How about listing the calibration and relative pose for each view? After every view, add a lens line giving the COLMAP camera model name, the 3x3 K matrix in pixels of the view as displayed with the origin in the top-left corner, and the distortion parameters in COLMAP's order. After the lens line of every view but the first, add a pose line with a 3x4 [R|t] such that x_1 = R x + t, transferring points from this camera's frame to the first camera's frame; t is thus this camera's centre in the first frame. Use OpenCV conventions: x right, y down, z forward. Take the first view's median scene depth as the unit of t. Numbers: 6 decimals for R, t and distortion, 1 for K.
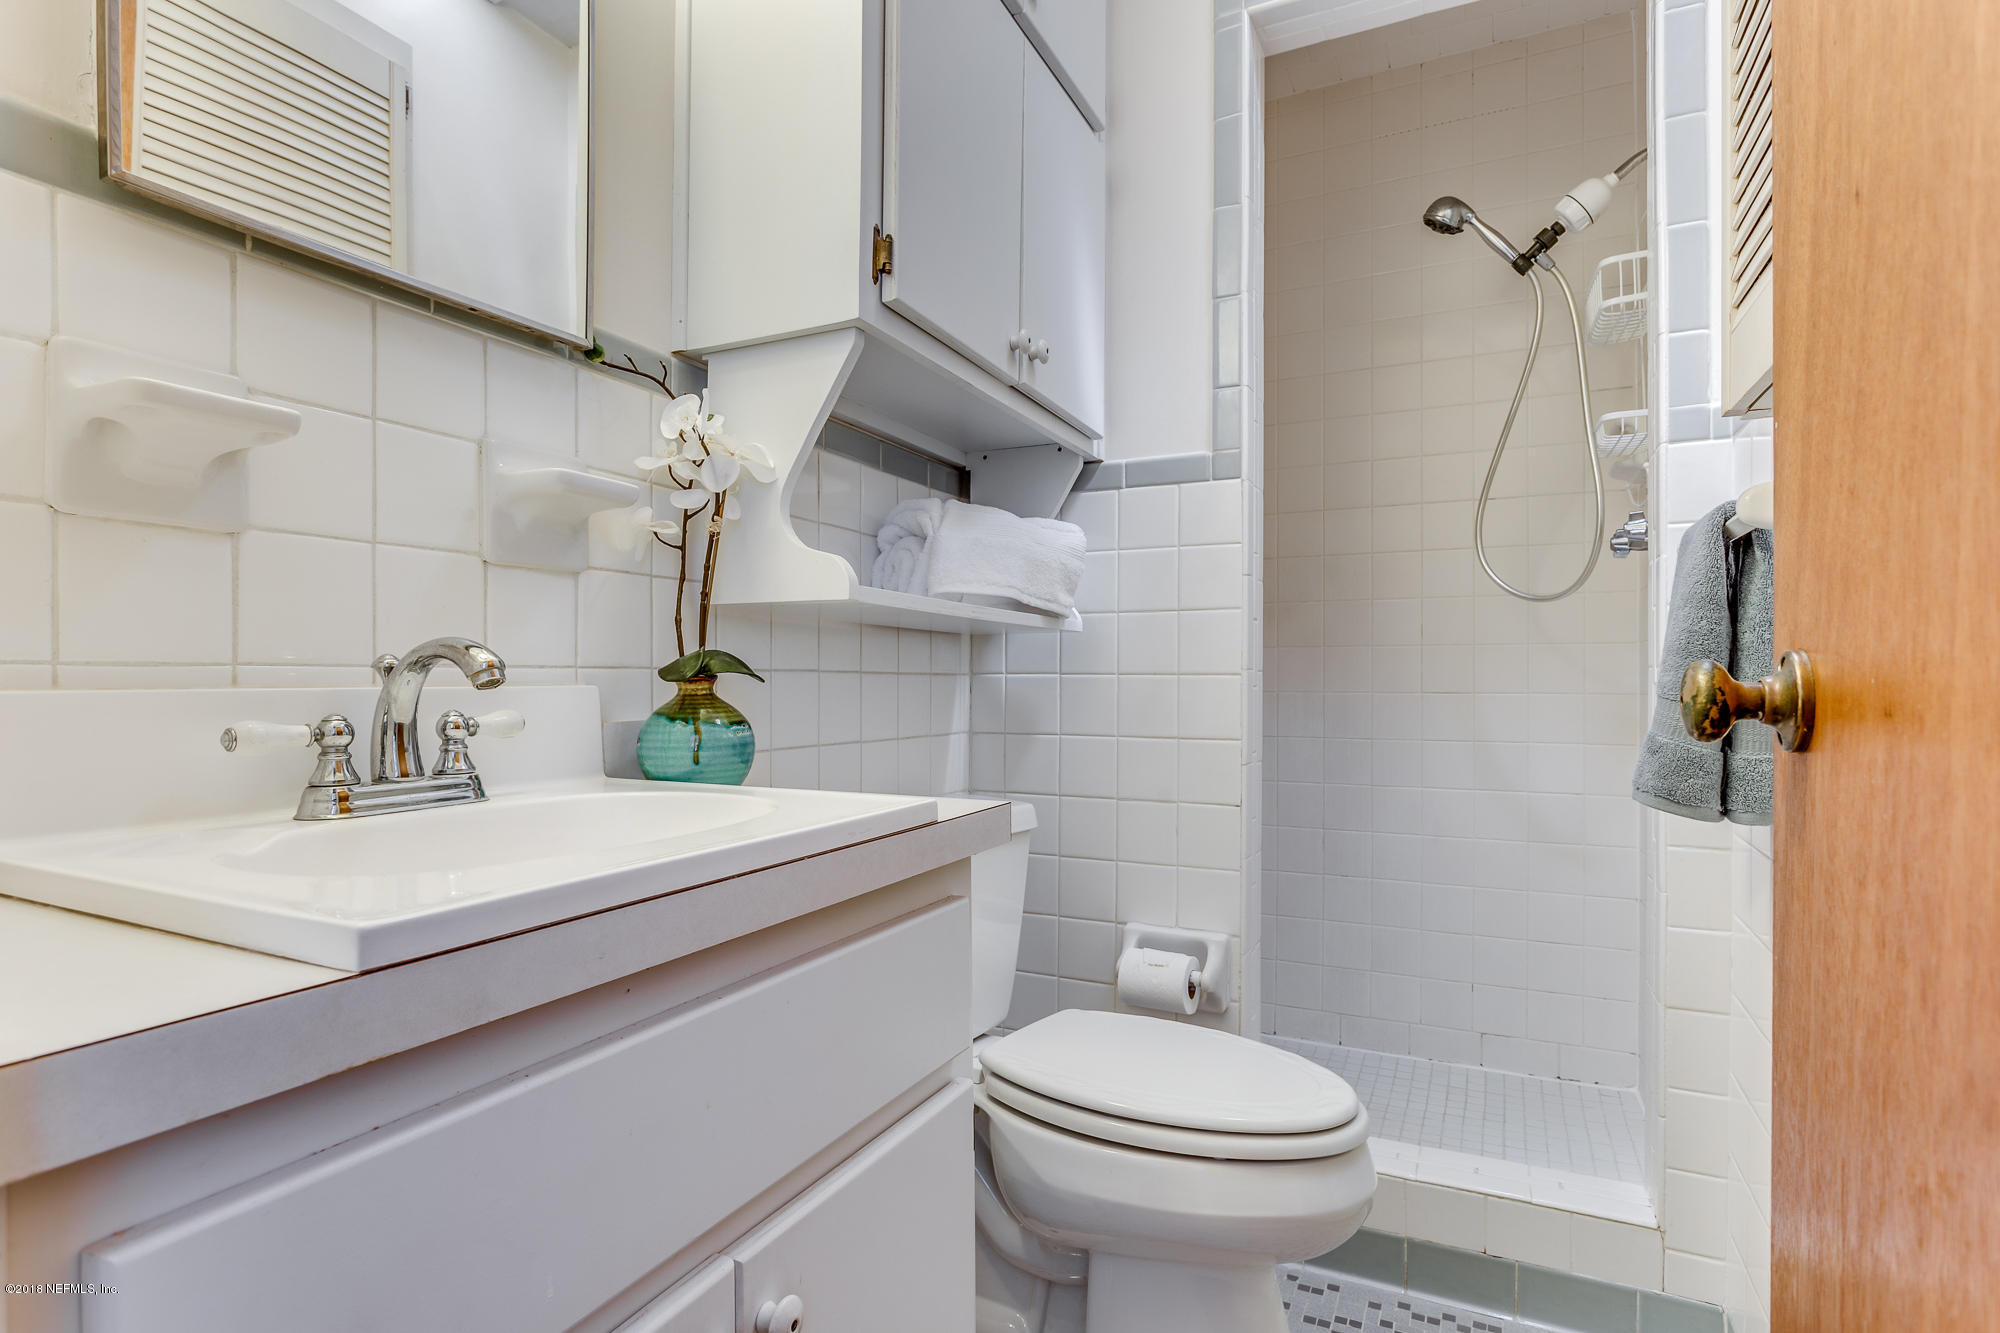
lens RADIAL K [[995.6, 0, 1003.9], [0, 995.6, 680.8], [0, 0, 1]] dist [-0.001467, 0.000426]
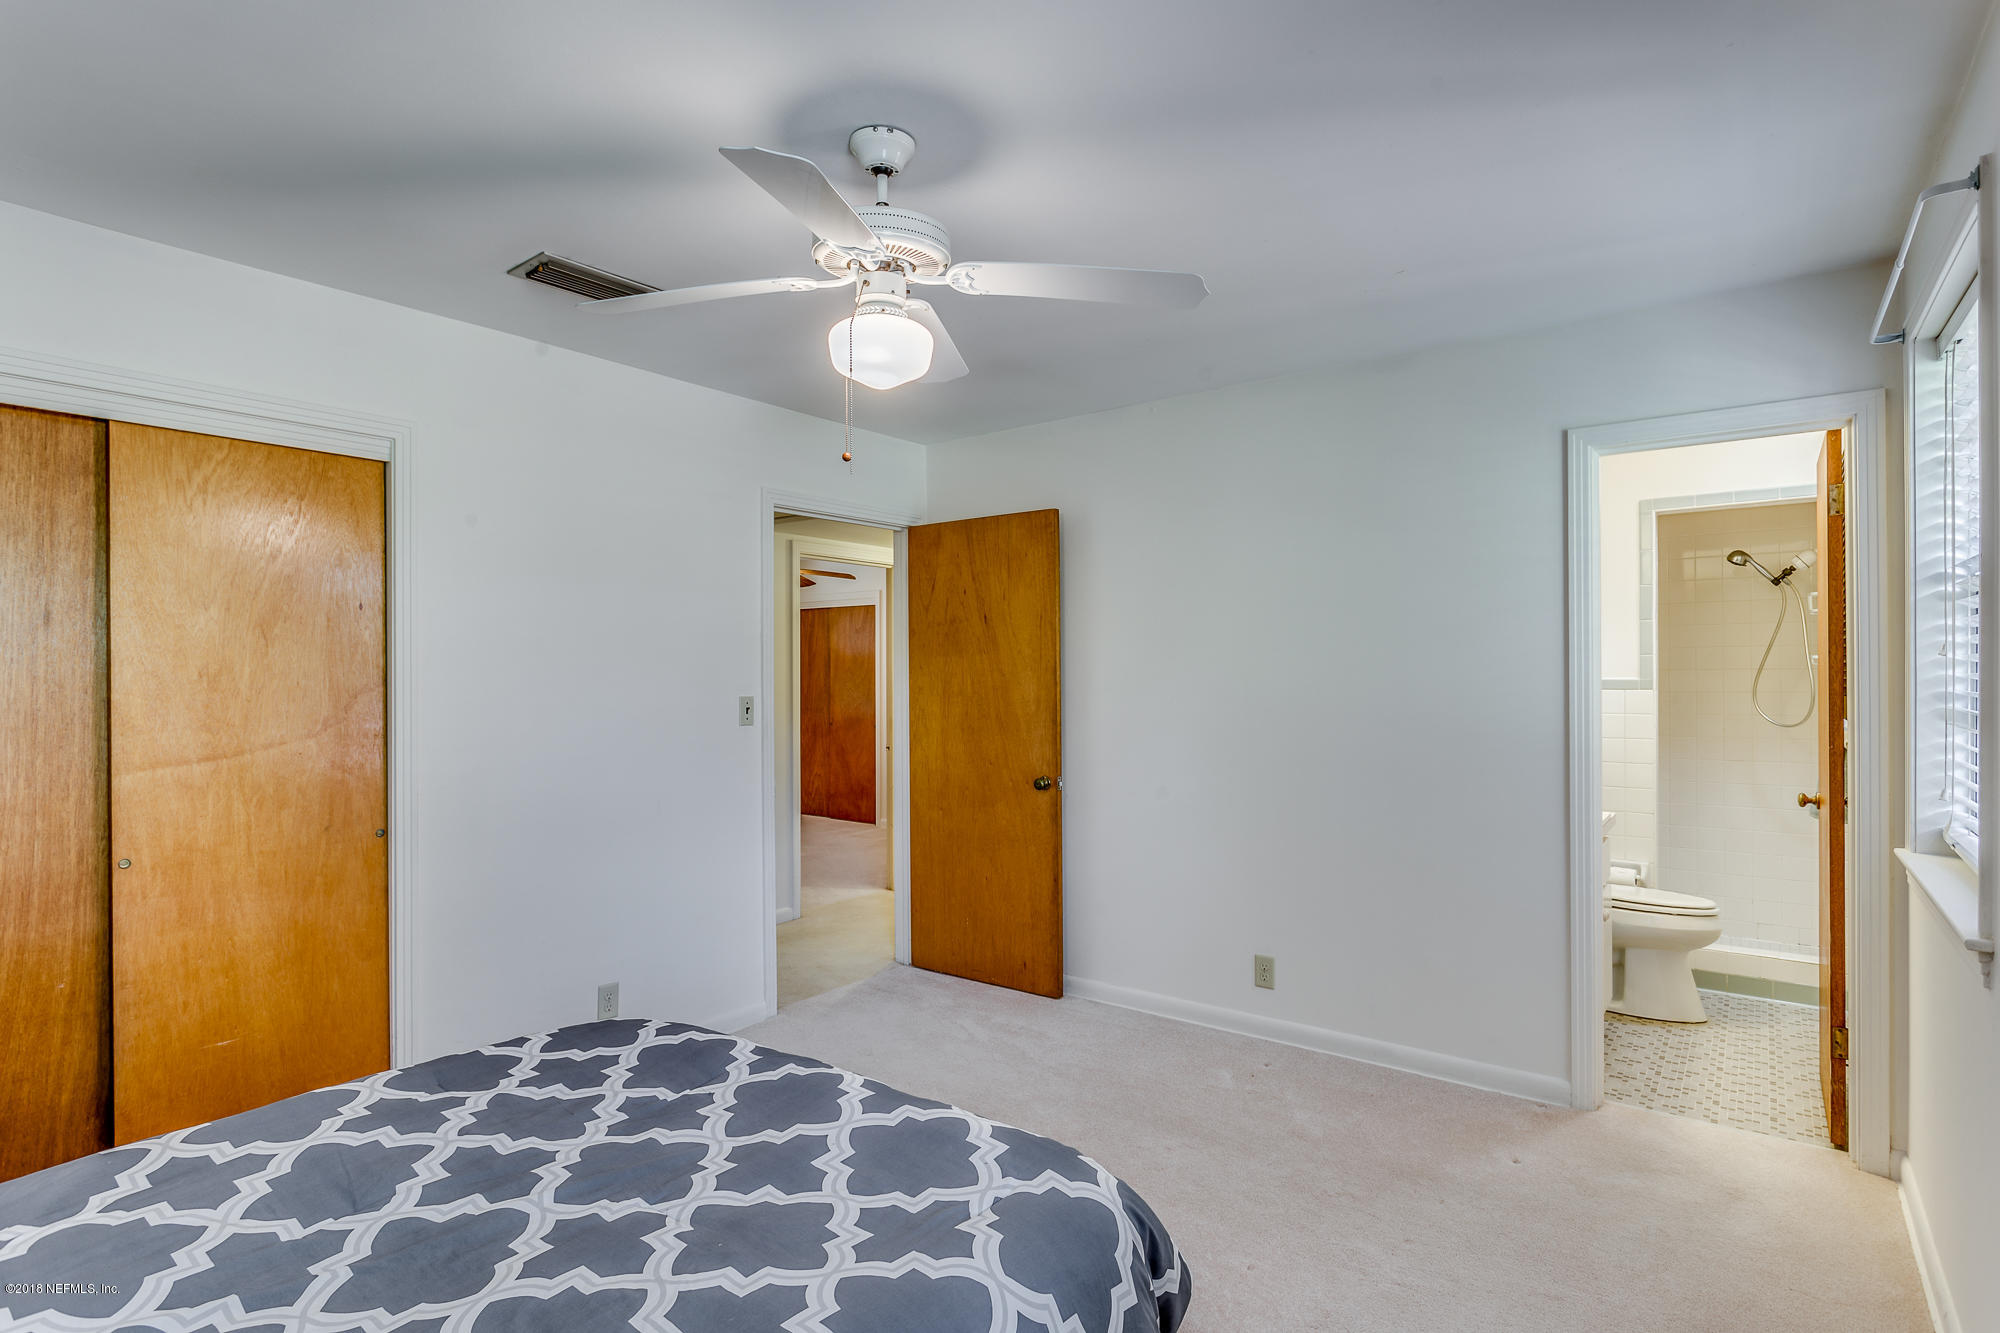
lens RADIAL K [[995.6, 0, 1003.9], [0, 995.6, 680.8], [0, 0, 1]] dist [-0.001467, 0.000426]
pose [[0.980091, -0.006055, -0.198456, -0.812633], [0.005644, 0.999981, -0.002639, -0.202397], [0.198468, 0.001466, 0.980106, -1.691450]]
